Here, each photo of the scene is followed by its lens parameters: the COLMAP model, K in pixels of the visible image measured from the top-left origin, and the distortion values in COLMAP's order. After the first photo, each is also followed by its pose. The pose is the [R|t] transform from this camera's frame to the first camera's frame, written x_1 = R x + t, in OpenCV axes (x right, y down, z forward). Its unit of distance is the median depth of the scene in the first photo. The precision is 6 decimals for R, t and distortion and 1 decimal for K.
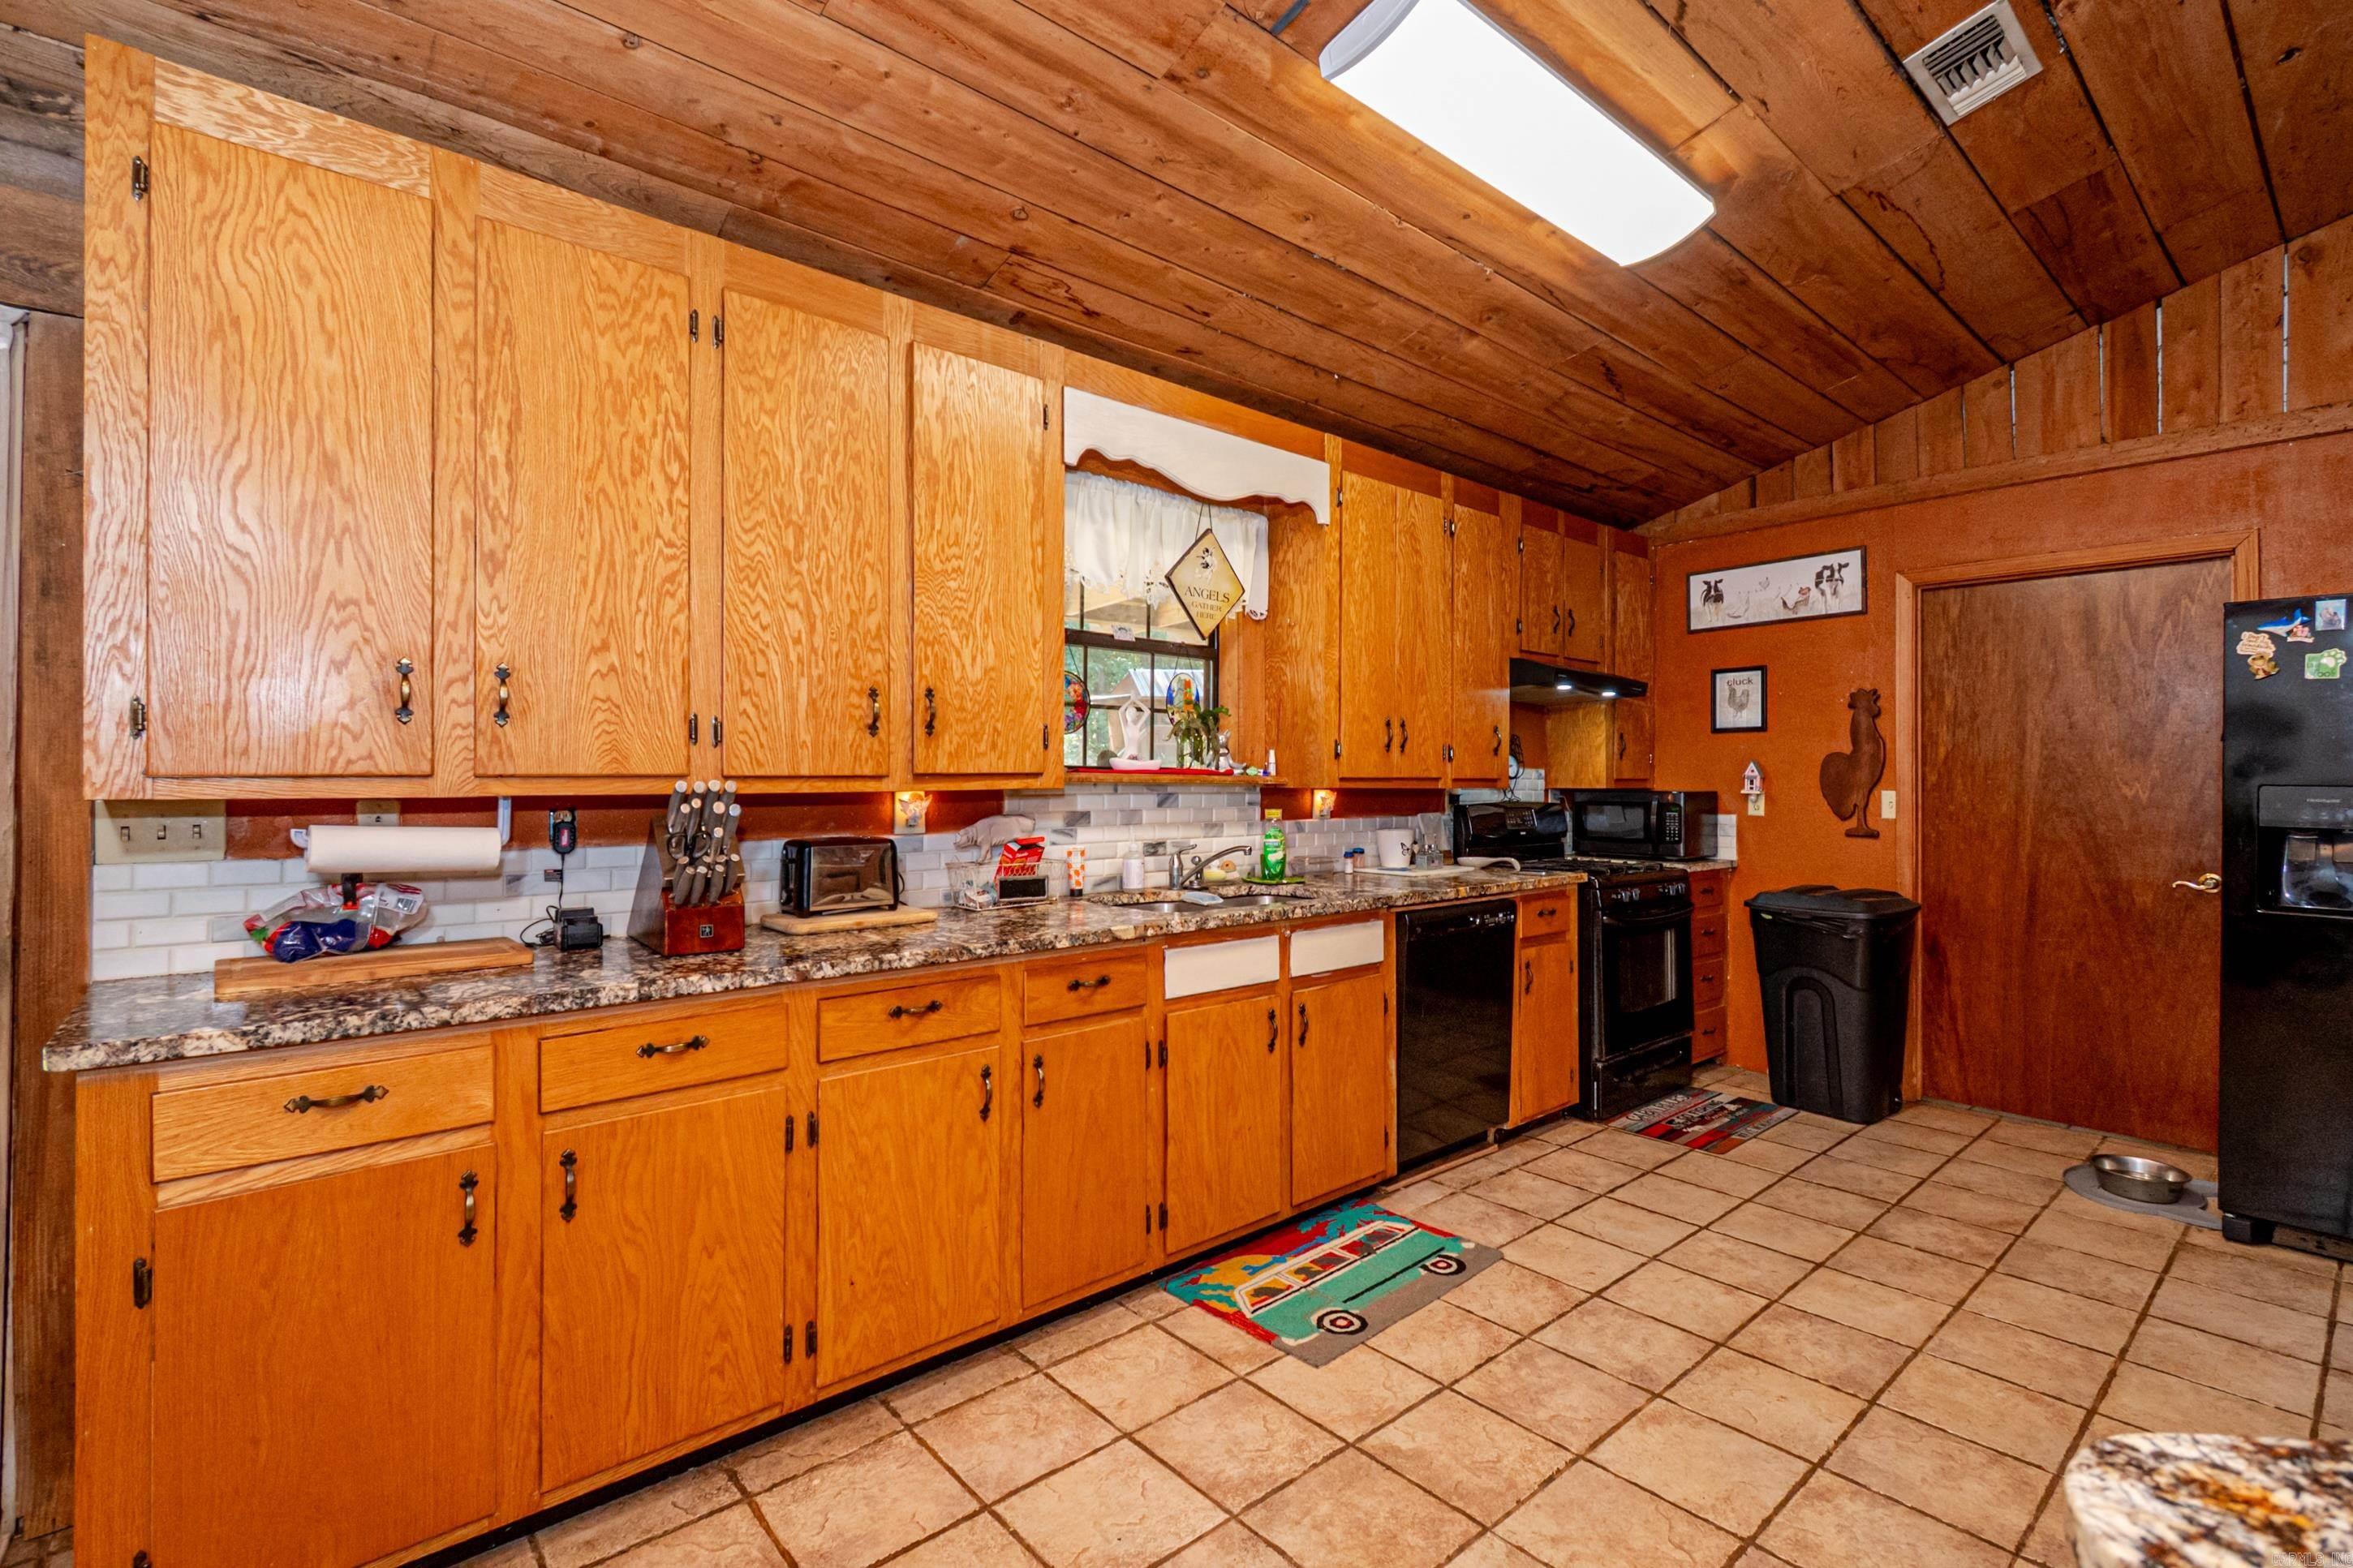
lens RADIAL K [[1070.0, 0, 1206.4], [0, 1070.0, 774.1], [0, 0, 1]] dist [0.000530, -0.000856]
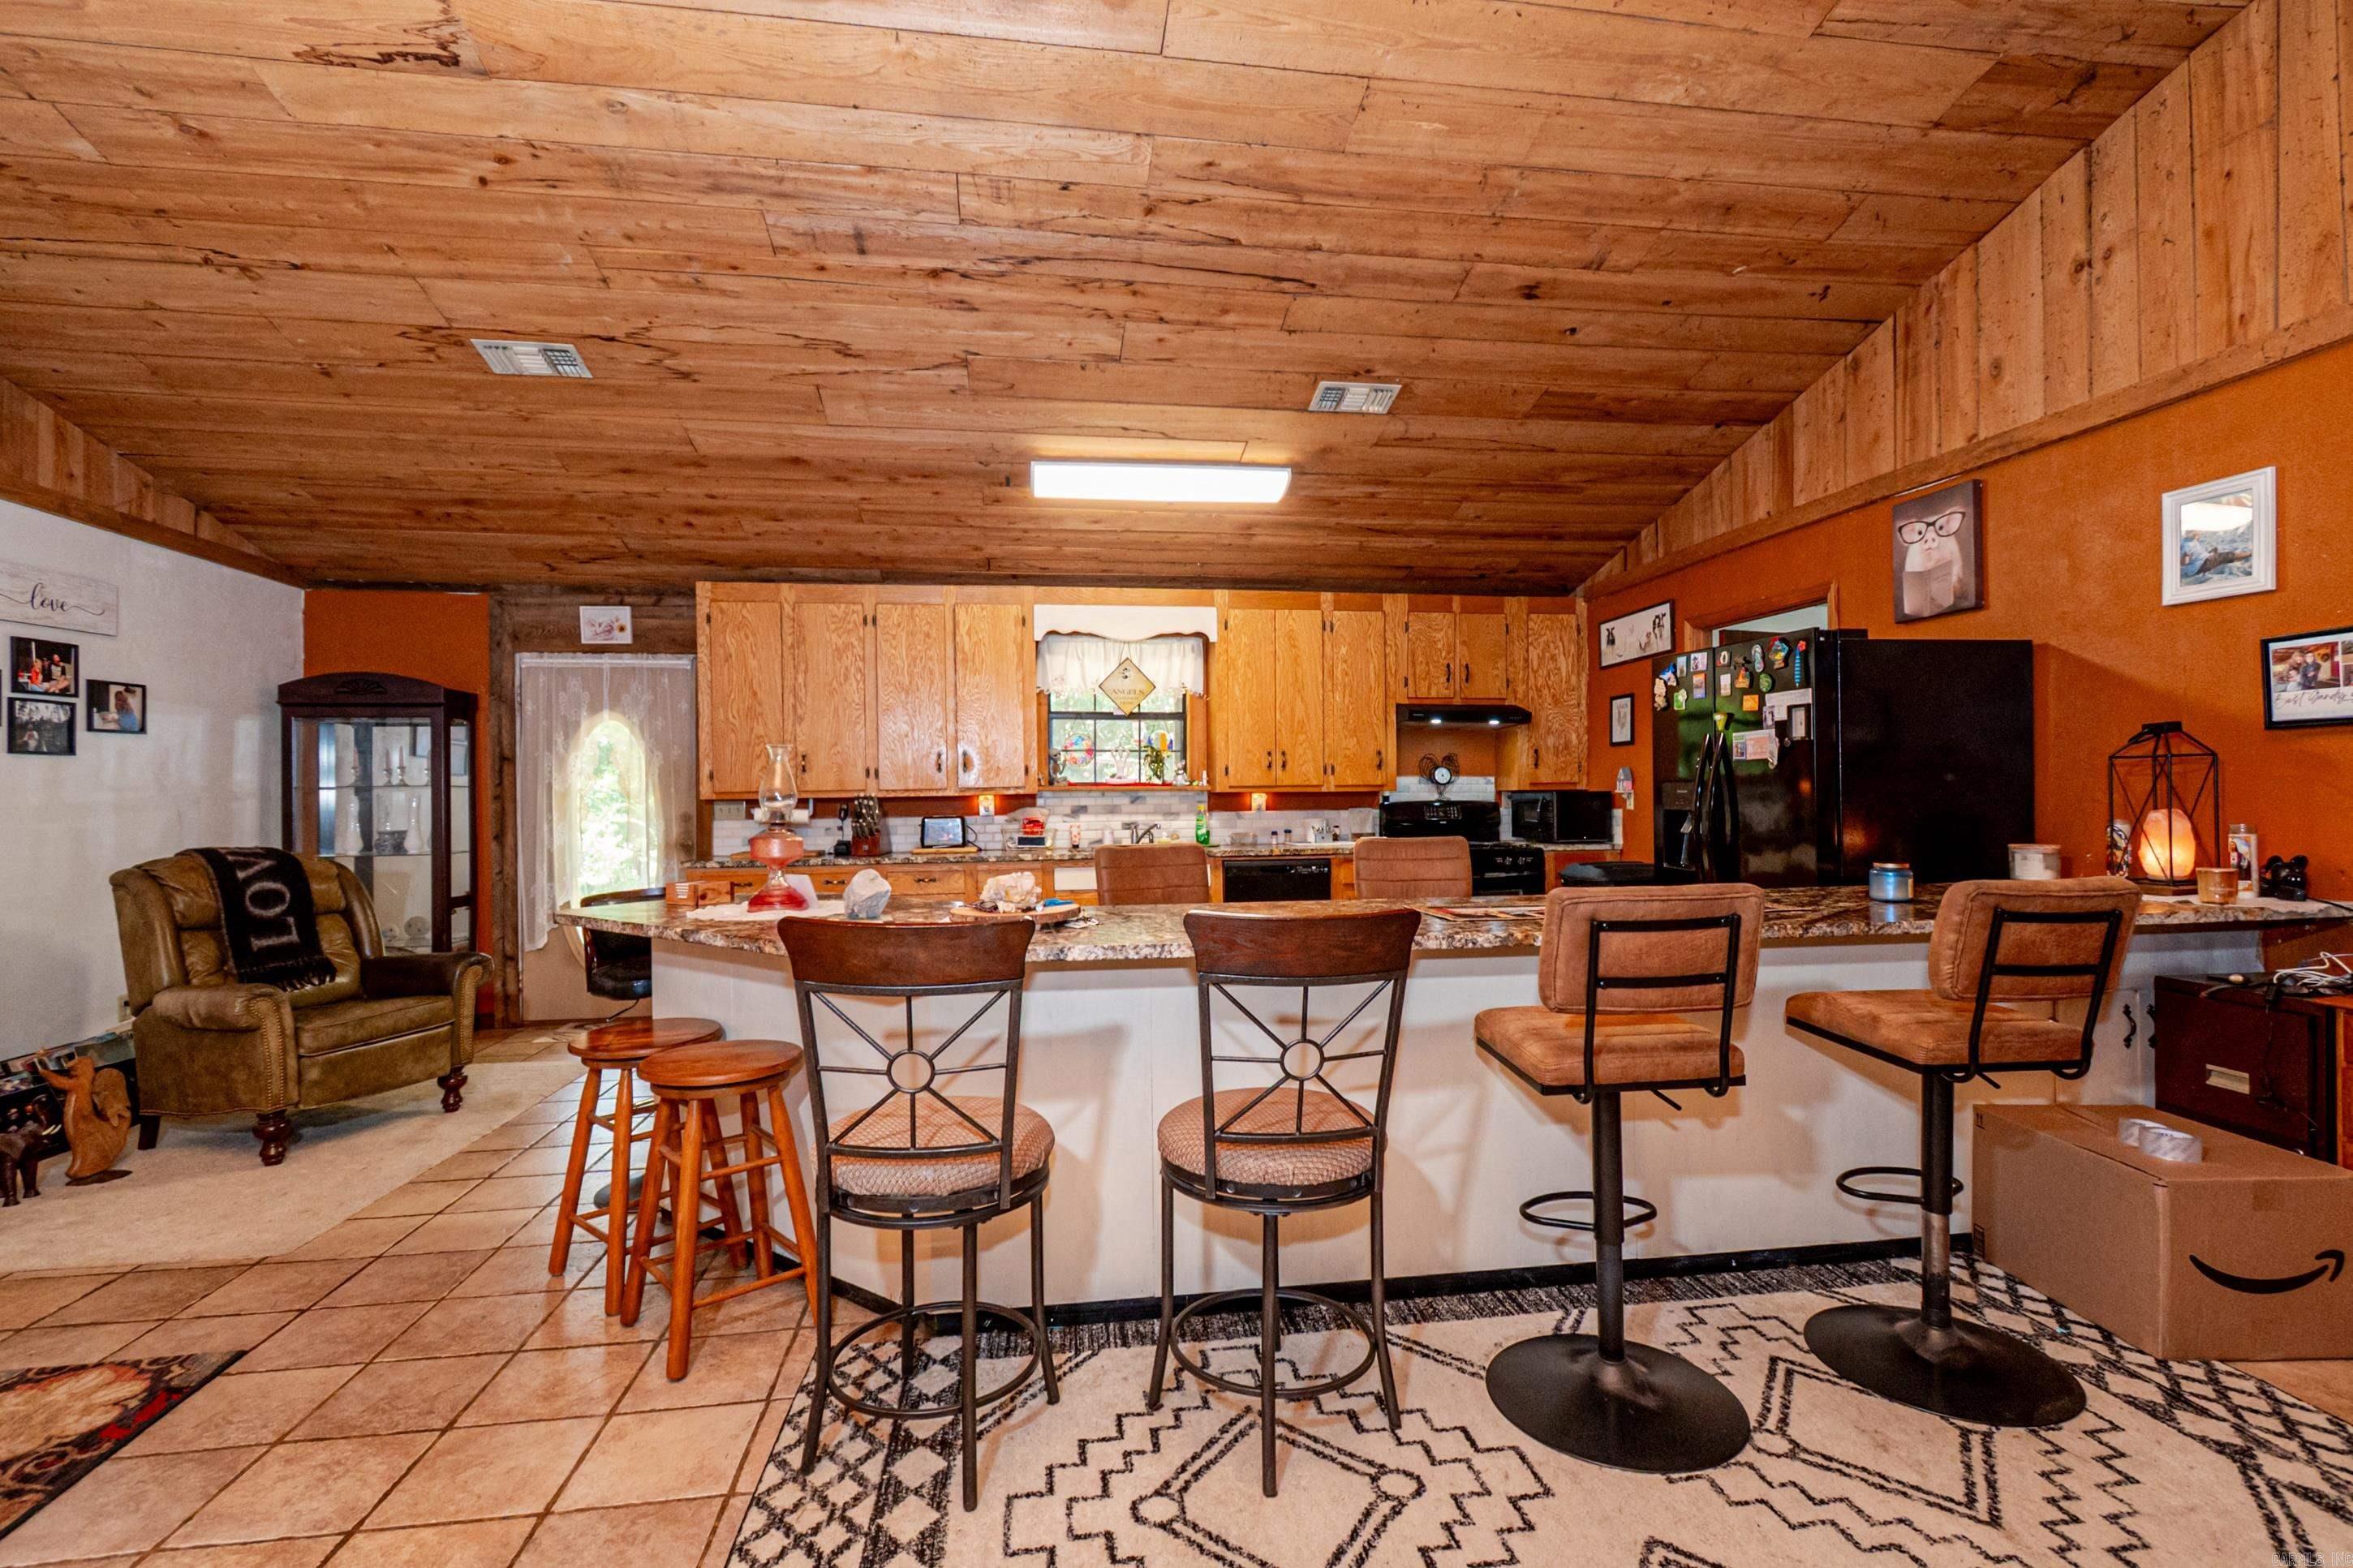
lens RADIAL K [[1070.0, 0, 1184.0], [0, 1070.0, 785.2], [0, 0, 1]] dist [0.000762, -0.000132]
pose [[0.837941, -0.016869, -0.545500, 1.224516], [0.016202, 0.999851, -0.006031, 0.013215], [0.545520, -0.003784, 0.838089, -0.599412]]
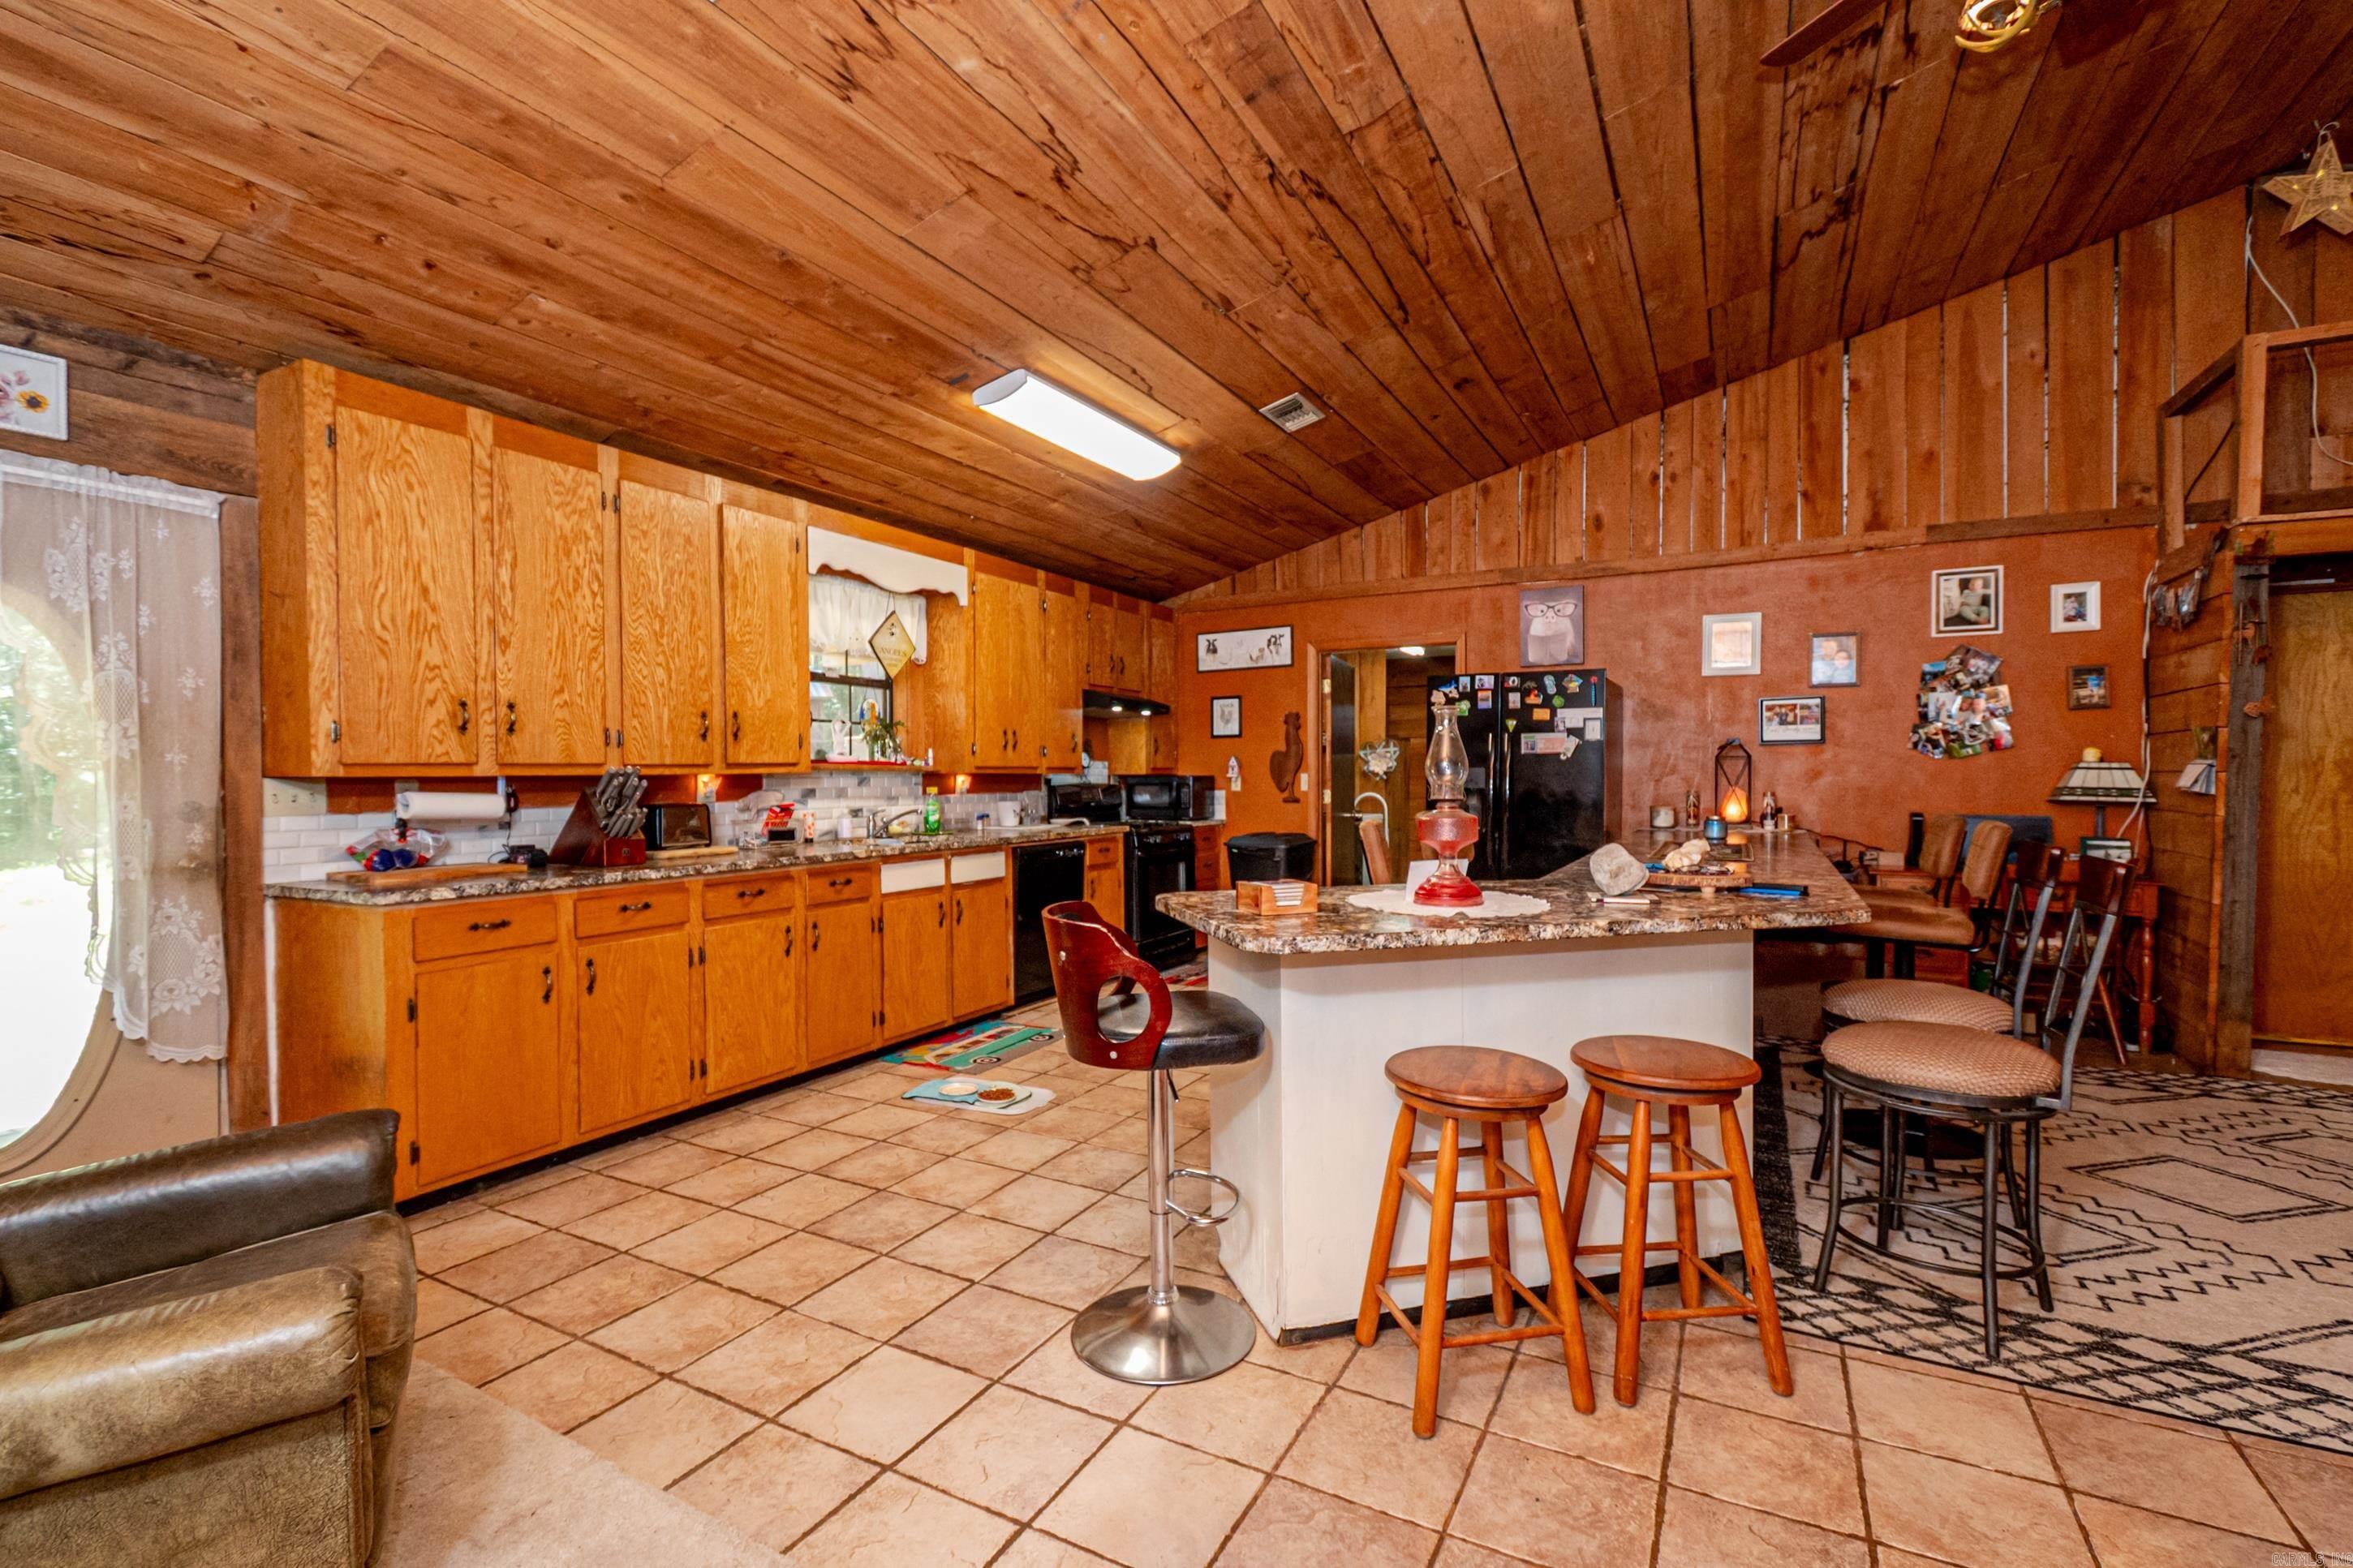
lens RADIAL K [[1045.0, 0, 1179.6], [0, 1045.0, 783.3], [0, 0, 1]] dist [0.010491, -0.005430]
pose [[0.940453, -0.010313, 0.339767, -0.141432], [0.006242, 0.999895, 0.013072, 0.011656], [-0.339866, -0.010173, 0.940419, -0.673016]]
